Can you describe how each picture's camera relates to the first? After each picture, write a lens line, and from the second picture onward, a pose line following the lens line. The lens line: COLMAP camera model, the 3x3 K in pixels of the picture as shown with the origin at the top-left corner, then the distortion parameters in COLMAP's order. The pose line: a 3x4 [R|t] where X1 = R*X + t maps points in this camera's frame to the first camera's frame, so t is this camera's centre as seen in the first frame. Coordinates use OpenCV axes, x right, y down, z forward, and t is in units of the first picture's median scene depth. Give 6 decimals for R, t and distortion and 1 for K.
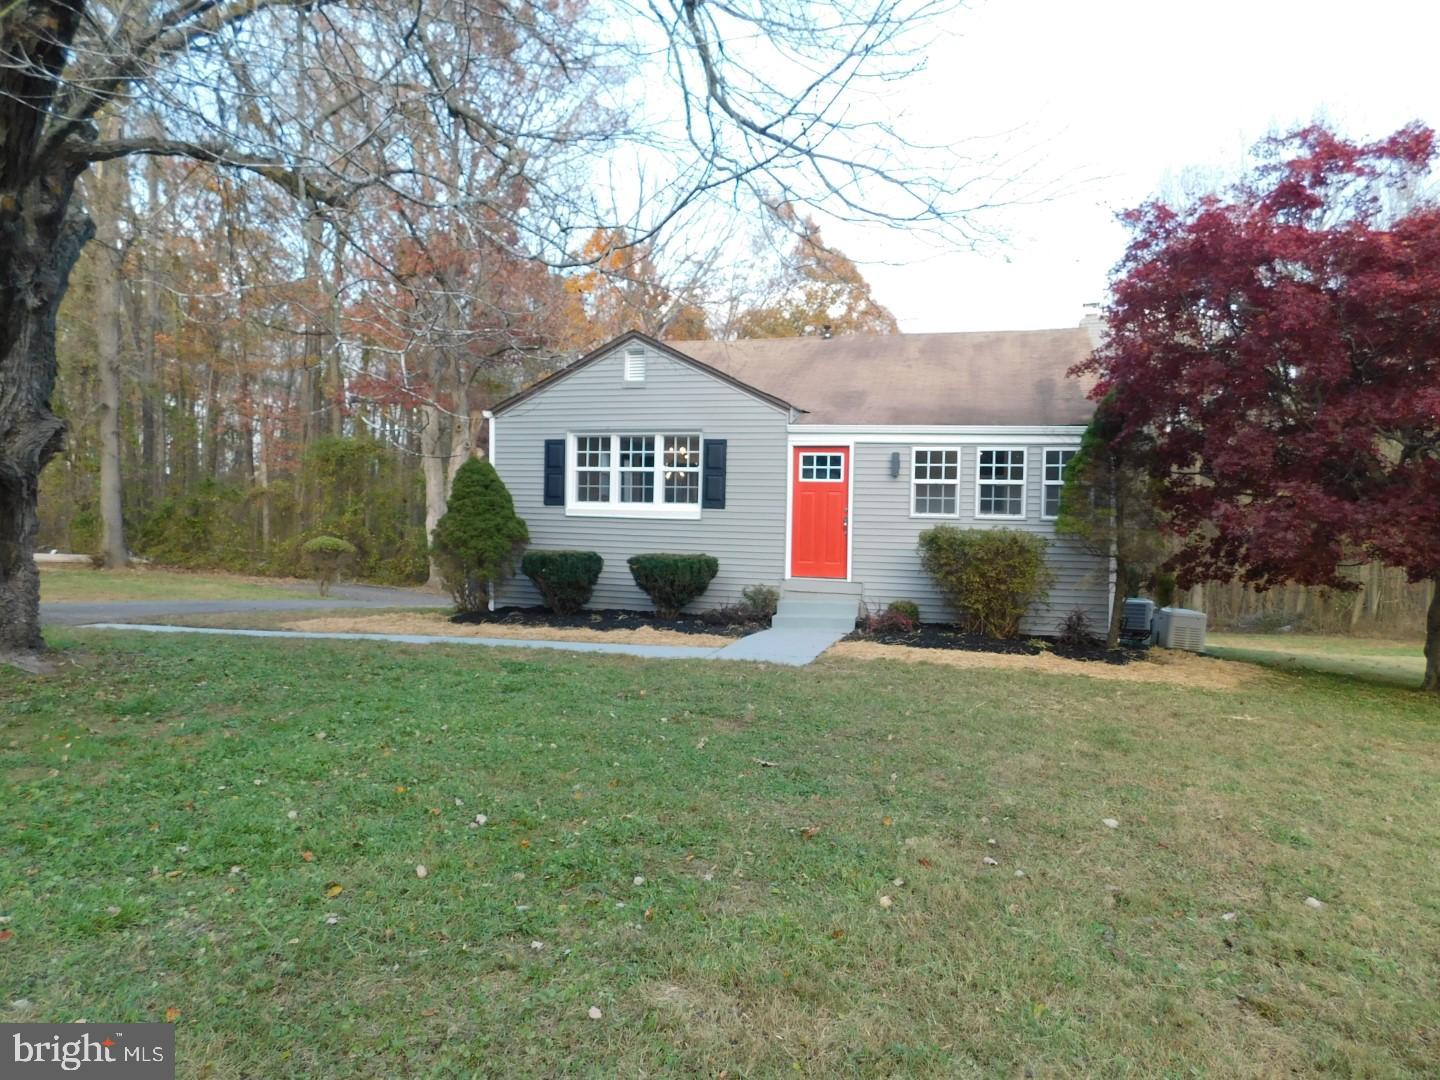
lens RADIAL K [[951.3, 0, 736.8], [0, 951.3, 573.1], [0, 0, 1]] dist [-0.044758, 0.004017]
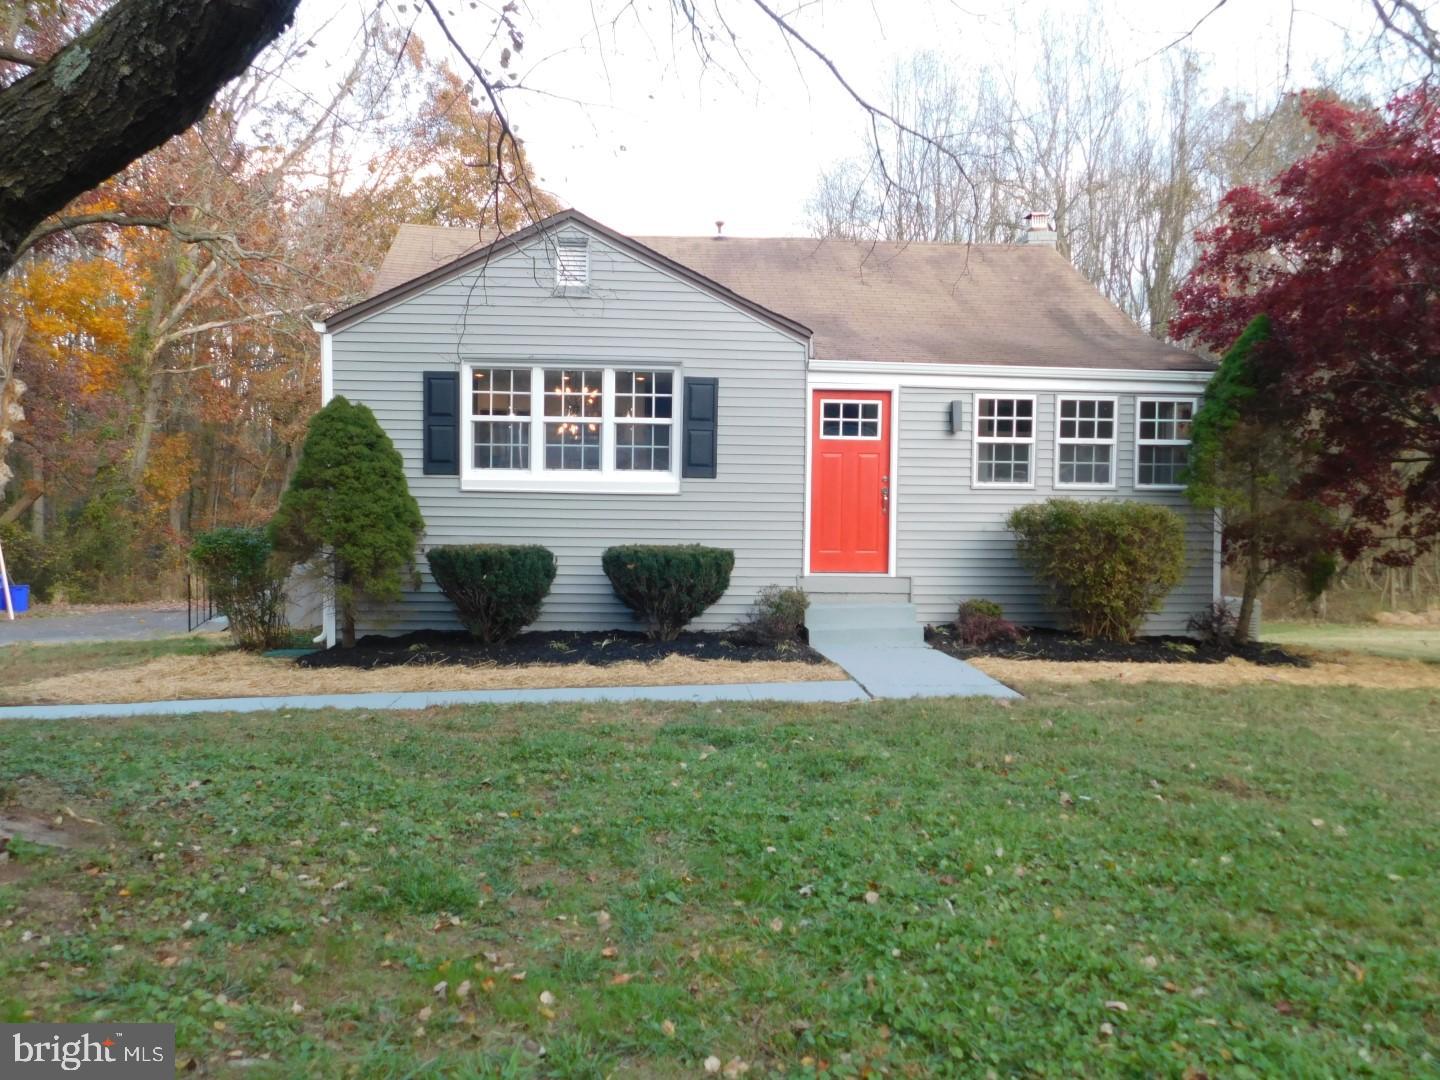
lens RADIAL K [[1270.9, 0, 721.0], [0, 1270.9, 545.6], [0, 0, 1]] dist [-0.005071, -0.004245]
pose [[0.924851, -0.028206, 0.379282, -0.369207], [0.031290, 0.999508, -0.001967, -0.017137], [-0.379040, 0.013687, 0.925279, 0.146371]]
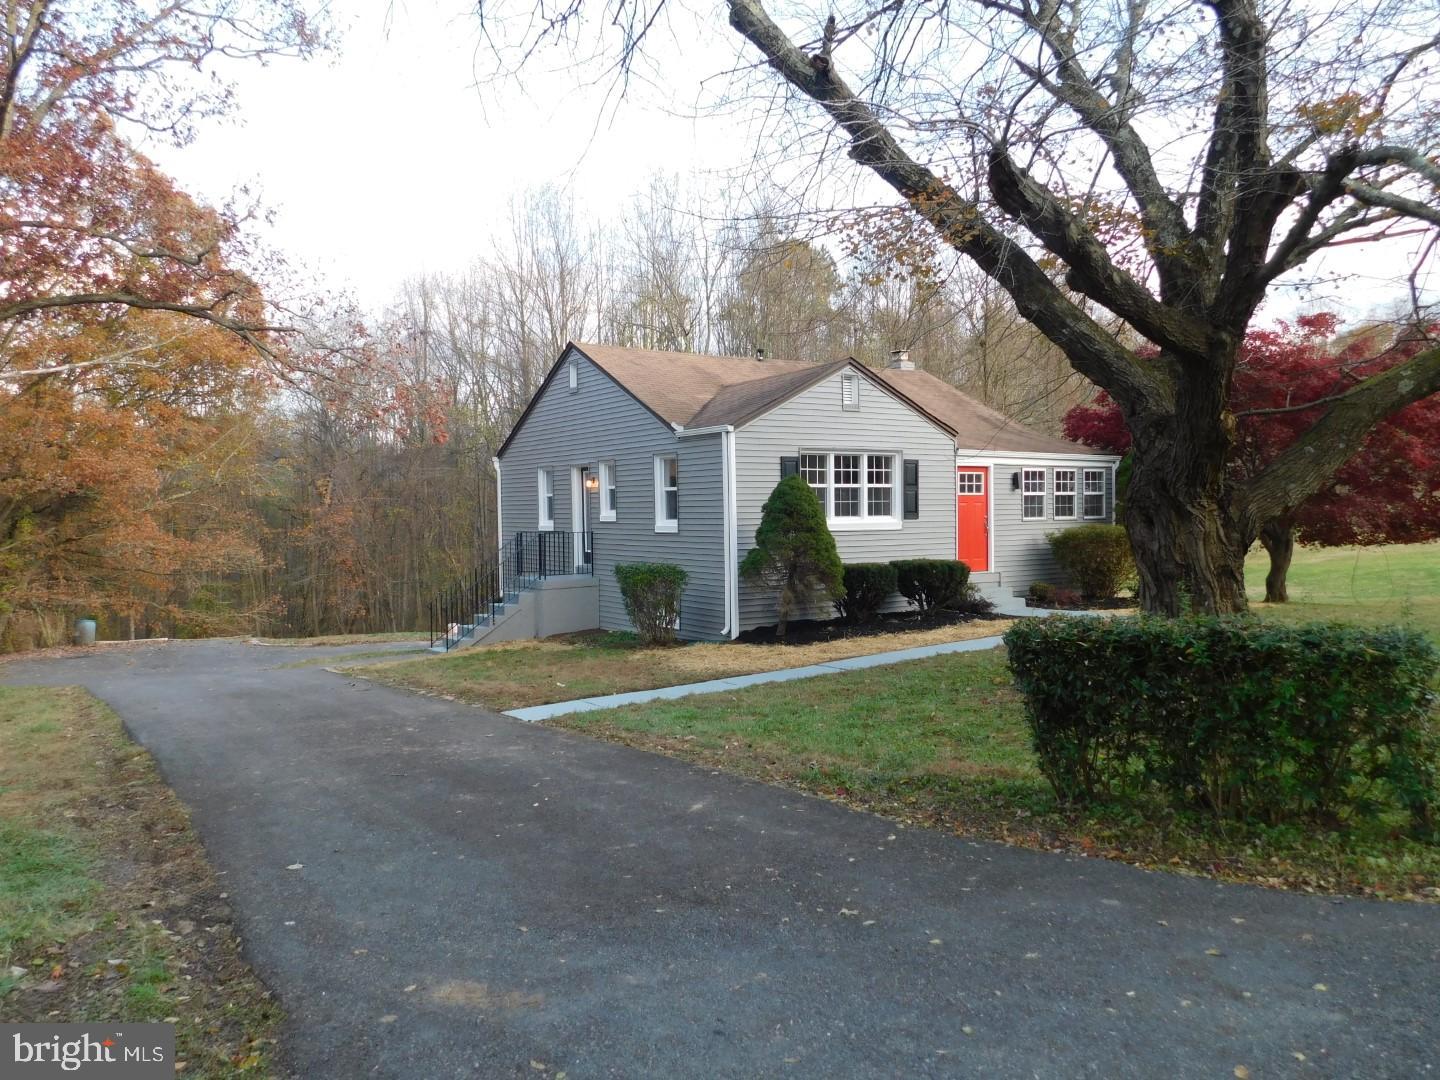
lens RADIAL K [[1061.1, 0, 720.5], [0, 1061.1, 541.9], [0, 0, 1]] dist [0.002657, -0.004976]
pose [[0.641903, -0.048244, 0.765267, -1.192710], [0.077361, 0.997001, -0.002036, -0.056998], [-0.762874, 0.060509, 0.643710, 0.355349]]
